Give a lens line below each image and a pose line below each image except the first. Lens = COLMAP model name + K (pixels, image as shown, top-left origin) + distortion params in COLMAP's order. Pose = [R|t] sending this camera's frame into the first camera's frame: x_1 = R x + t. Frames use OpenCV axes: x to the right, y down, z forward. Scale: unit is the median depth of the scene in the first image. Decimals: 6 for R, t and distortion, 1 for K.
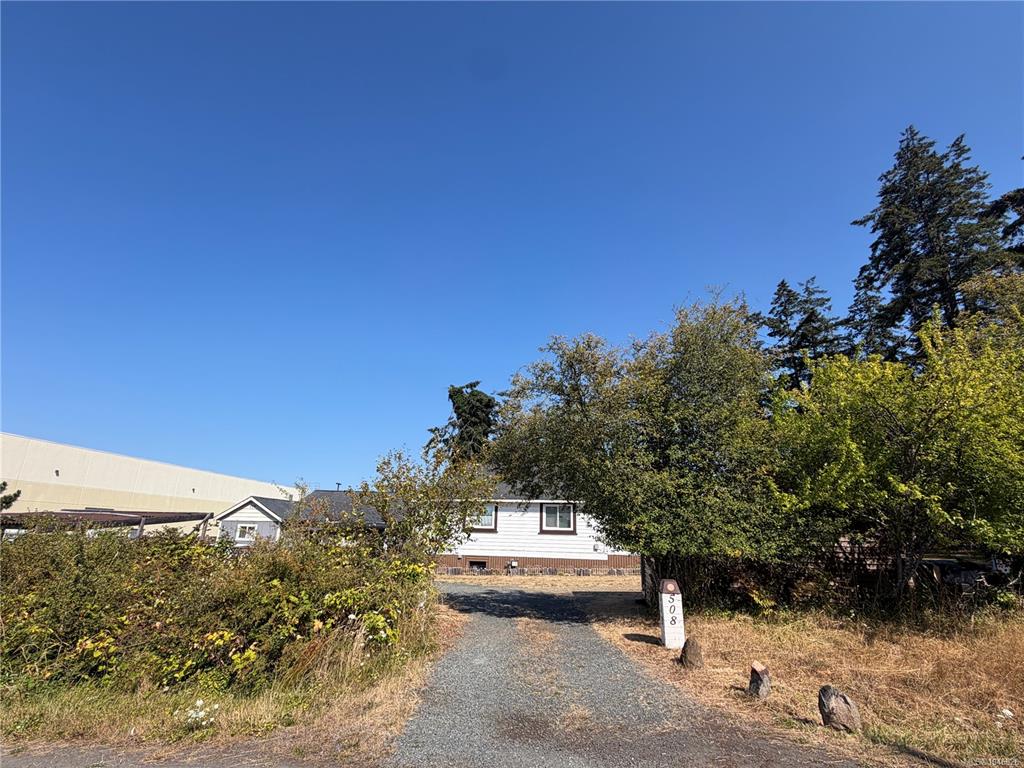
lens RADIAL K [[480.9, 0, 515.6], [0, 480.9, 388.9], [0, 0, 1]] dist [-0.000242, 0.001041]
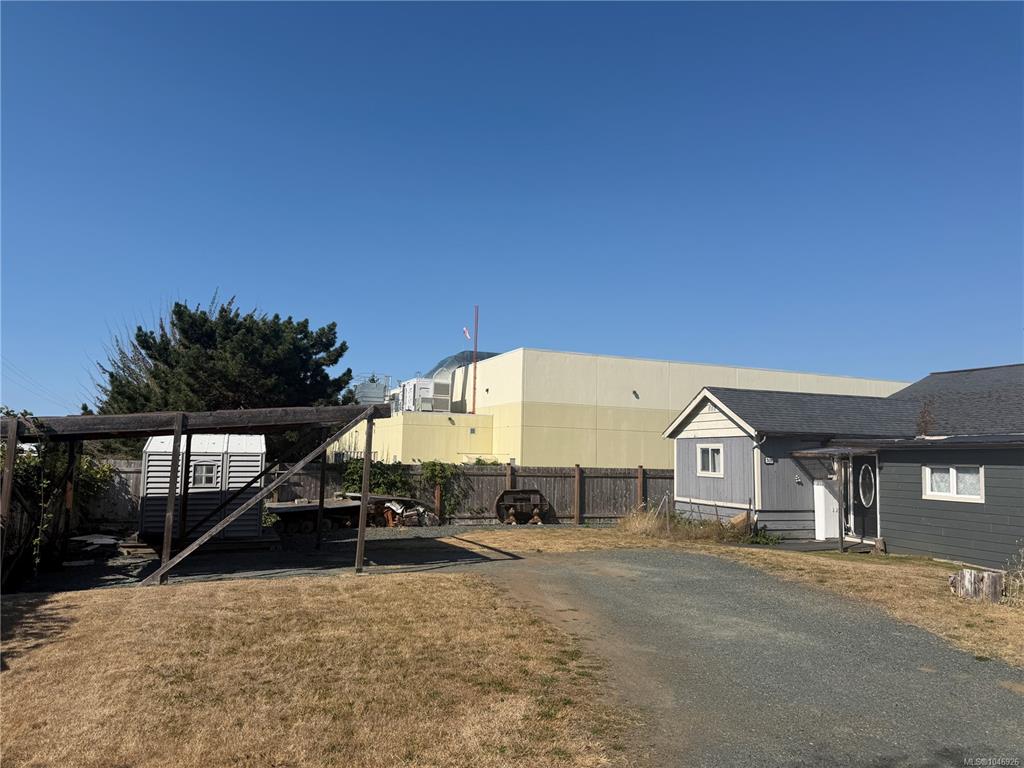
lens RADIAL K [[719.0, 0, 506.8], [0, 719.0, 381.9], [0, 0, 1]] dist [0.037582, -0.001592]
pose [[0.440091, -0.109027, -0.891310, 0.003009], [0.248128, 0.968719, 0.004019, 0.166794], [0.862990, -0.222927, 0.453377, 0.507277]]
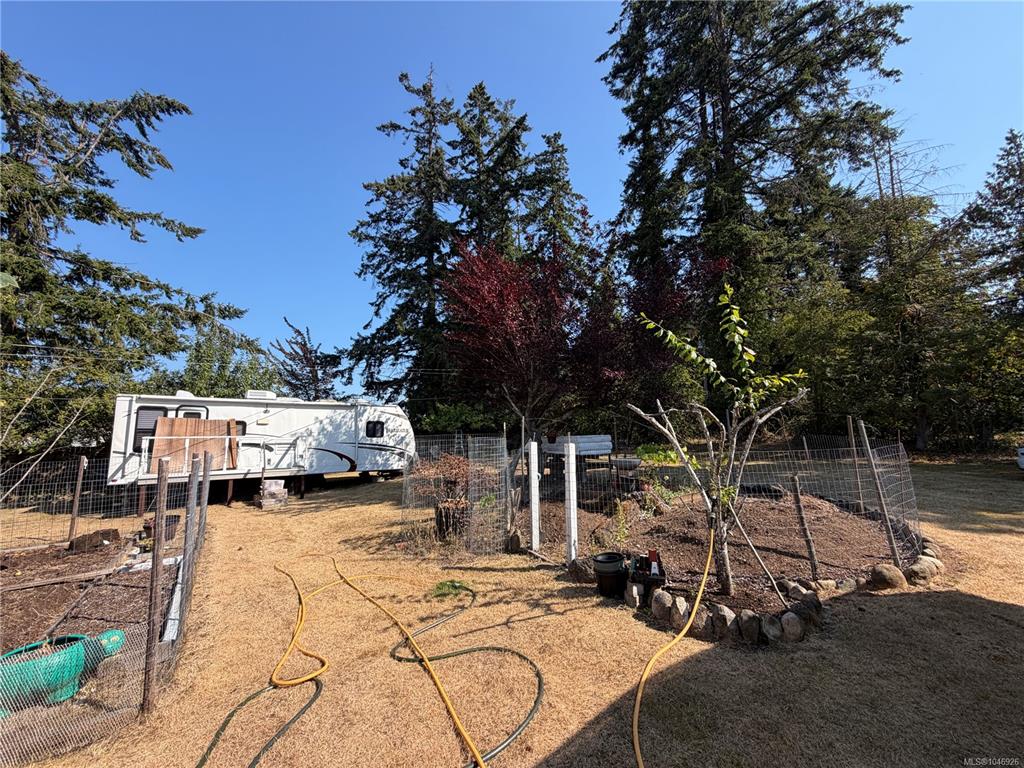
lens RADIAL K [[405.8, 0, 511.9], [0, 405.8, 386.7], [0, 0, 1]] dist [-0.000582, -0.000420]
pose [[0.686176, 0.060833, 0.724887, 0.377569], [-0.182234, 0.979097, 0.090335, 0.303999], [-0.704239, -0.194085, 0.682919, 0.981882]]
